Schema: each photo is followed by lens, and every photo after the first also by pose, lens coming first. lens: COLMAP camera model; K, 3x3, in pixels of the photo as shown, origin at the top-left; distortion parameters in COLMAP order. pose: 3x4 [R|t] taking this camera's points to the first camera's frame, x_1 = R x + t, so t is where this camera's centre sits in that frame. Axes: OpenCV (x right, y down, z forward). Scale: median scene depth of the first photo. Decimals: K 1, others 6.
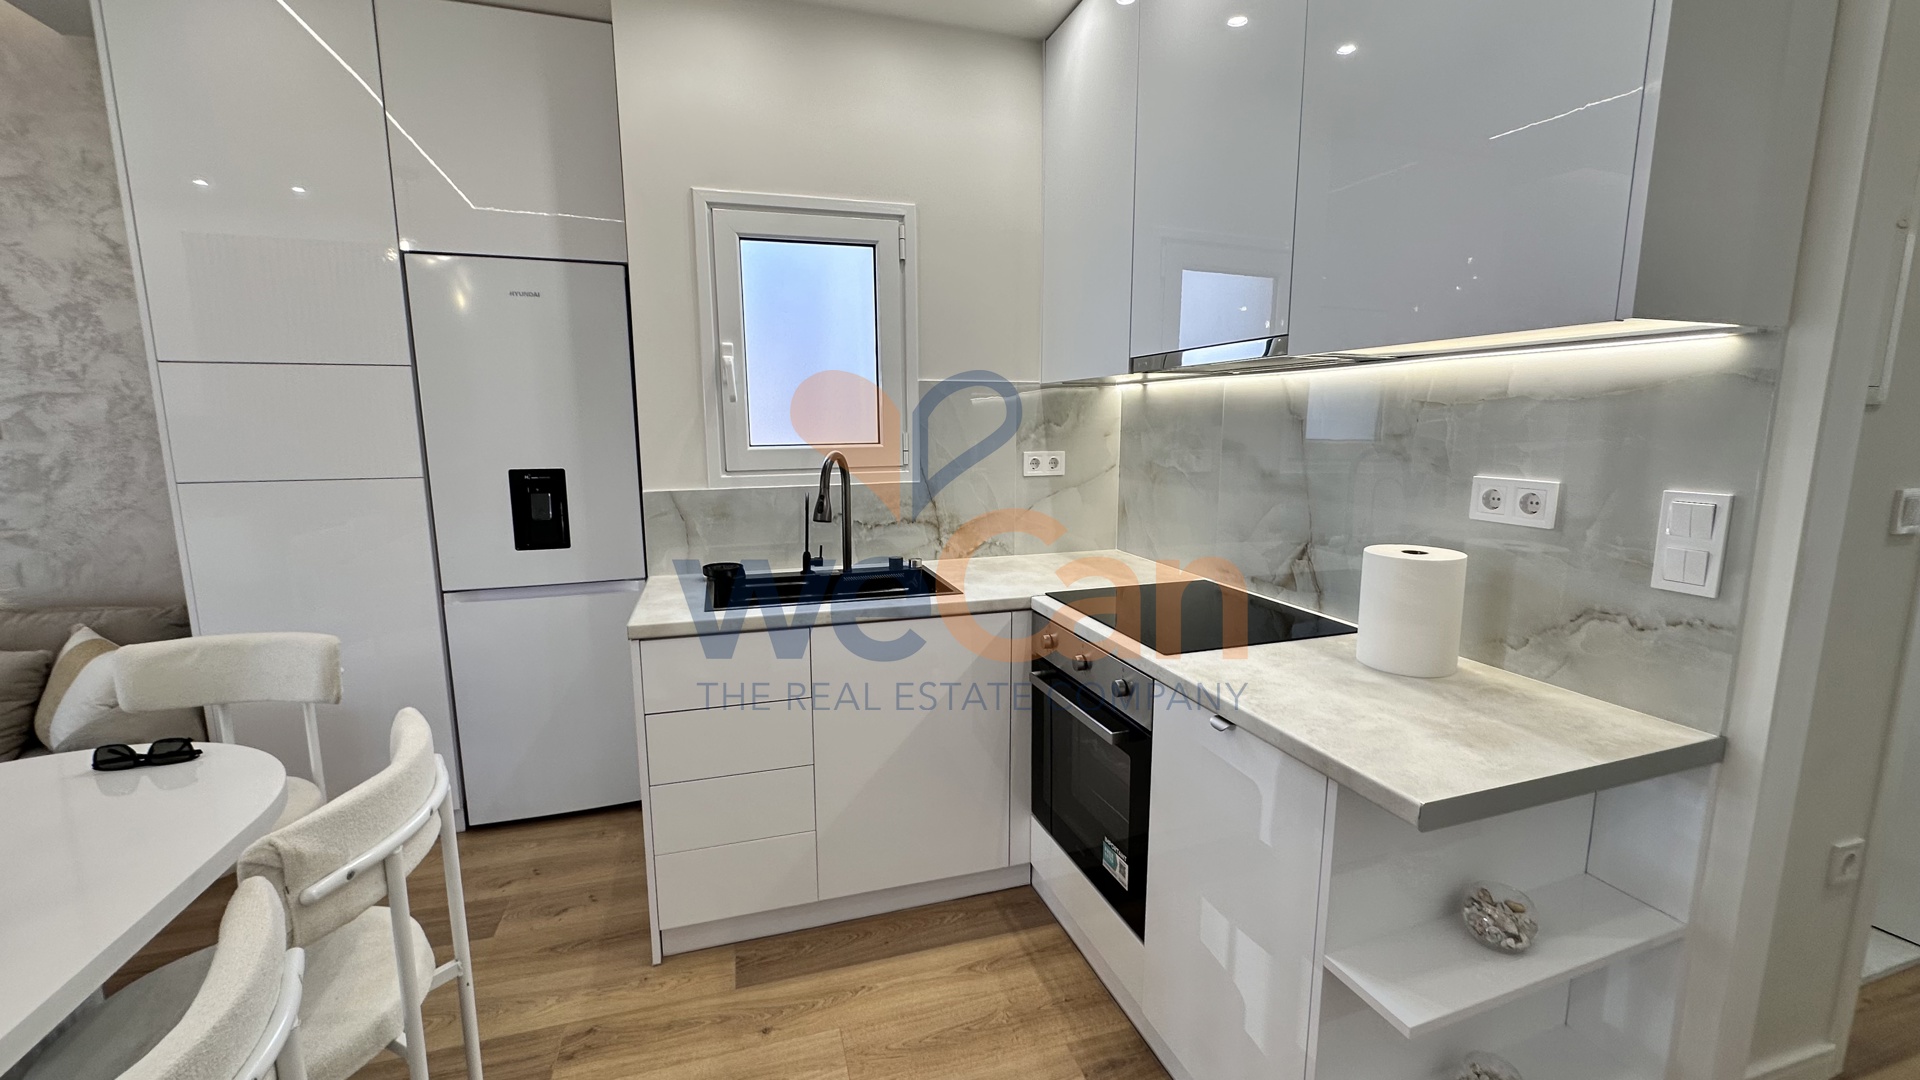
lens RADIAL K [[765.4, 0, 963.5], [0, 765.4, 539.0], [0, 0, 1]] dist [-0.005533, 0.000792]
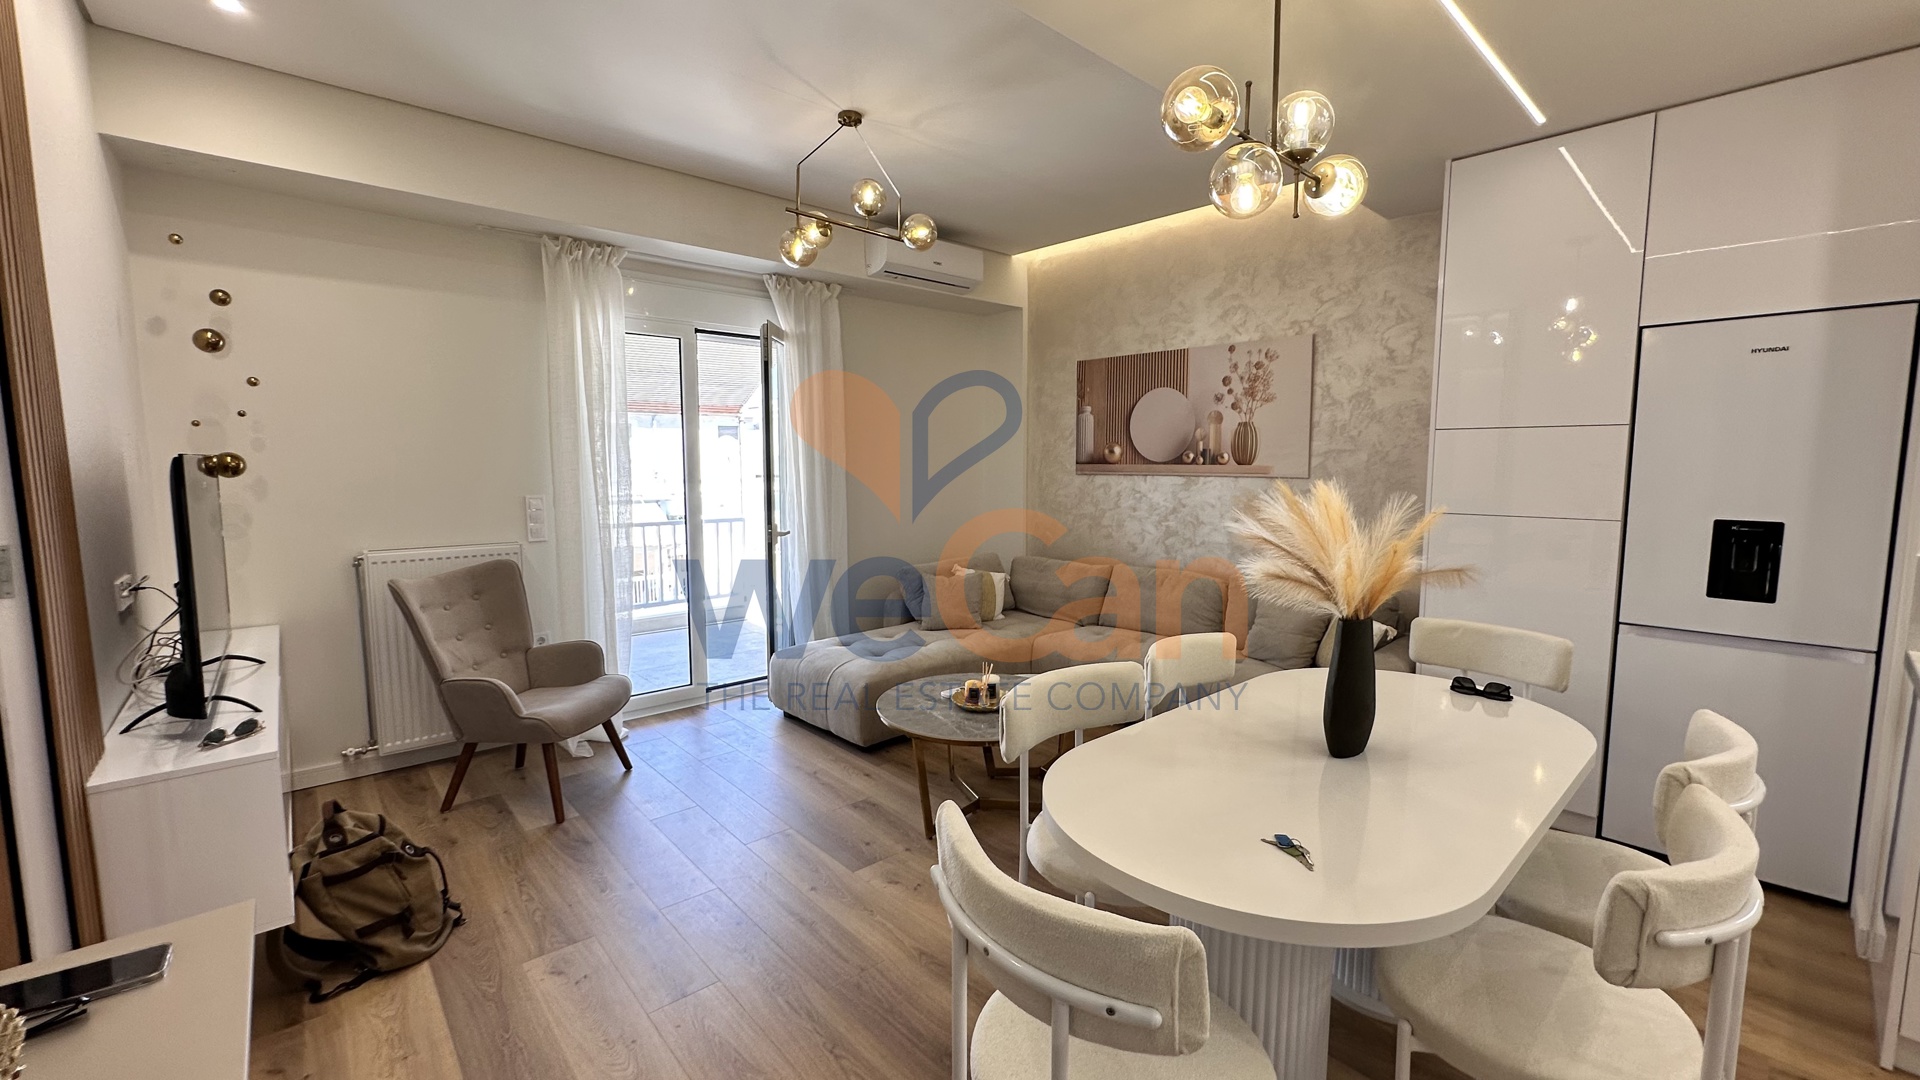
lens RADIAL K [[765.4, 0, 963.5], [0, 765.4, 539.0], [0, 0, 1]] dist [-0.005533, 0.000792]
pose [[0.413167, 0.094979, -0.905689, -0.078258], [-0.138853, 0.989488, 0.040423, 0.037839], [0.900007, 0.109056, 0.422012, -0.376877]]
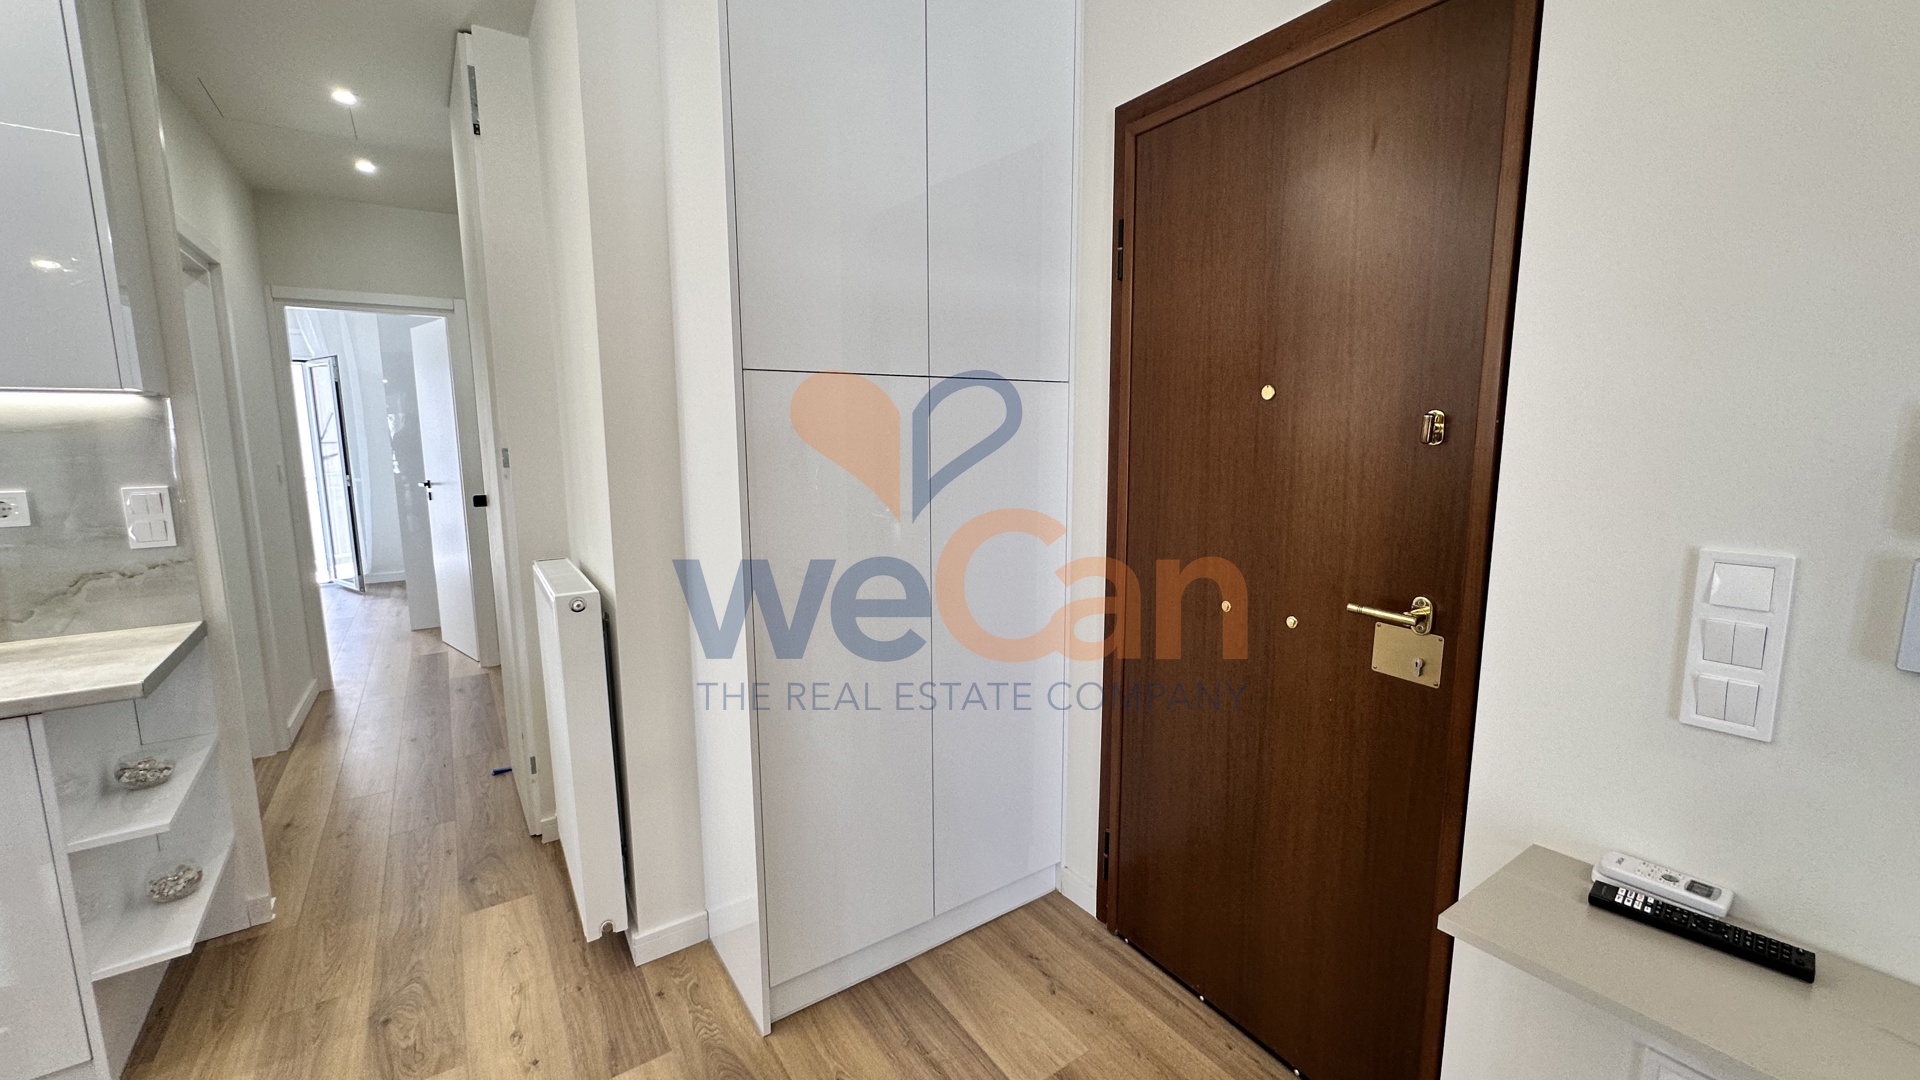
lens RADIAL K [[765.4, 0, 963.5], [0, 765.4, 539.0], [0, 0, 1]] dist [-0.005533, 0.000792]
pose [[-0.297522, -0.131799, 0.945574, -0.599699], [0.148634, 0.971954, 0.182243, 0.006225], [-0.943074, 0.194766, -0.269588, -0.117354]]
